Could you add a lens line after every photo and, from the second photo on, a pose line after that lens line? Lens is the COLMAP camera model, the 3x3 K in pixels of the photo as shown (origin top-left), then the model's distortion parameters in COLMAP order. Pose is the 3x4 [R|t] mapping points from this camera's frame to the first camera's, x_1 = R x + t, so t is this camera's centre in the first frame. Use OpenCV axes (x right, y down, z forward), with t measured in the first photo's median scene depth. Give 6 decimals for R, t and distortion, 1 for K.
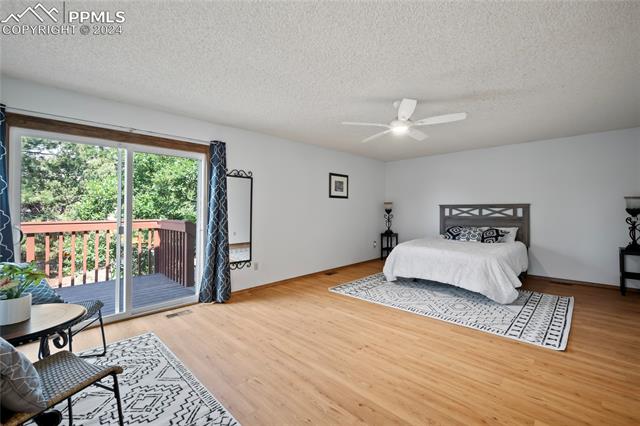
lens RADIAL K [[275.6, 0, 320.7], [0, 275.6, 206.0], [0, 0, 1]] dist [-0.003254, -0.000920]
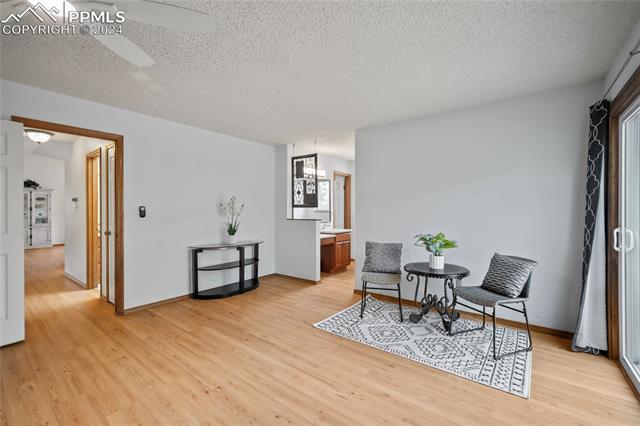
lens RADIAL K [[275.6, 0, 317.1], [0, 275.6, 213.4], [0, 0, 1]] dist [-0.003254, -0.000920]
pose [[-0.993560, 0.005006, -0.113197, -0.030813], [0.005121, 0.999987, -0.000721, 0.014205], [0.113192, -0.001296, -0.993572, 1.122479]]
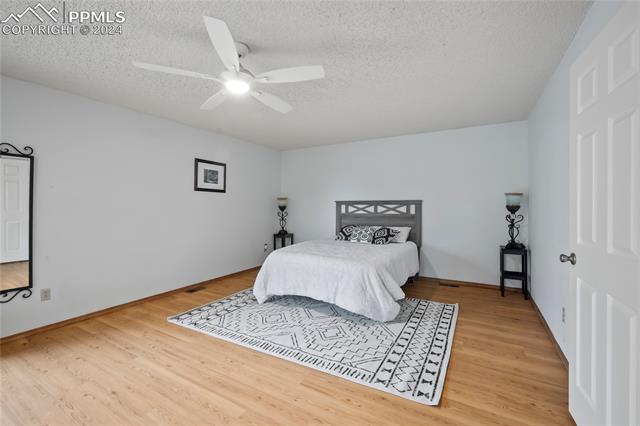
lens RADIAL K [[275.6, 0, 320.5], [0, 275.6, 206.1], [0, 0, 1]] dist [-0.003254, -0.000920]
pose [[0.967894, -0.000483, 0.251359, 0.248820], [-0.003025, 0.999903, 0.013570, 0.000510], [-0.251342, -0.013895, 0.967799, 0.236479]]
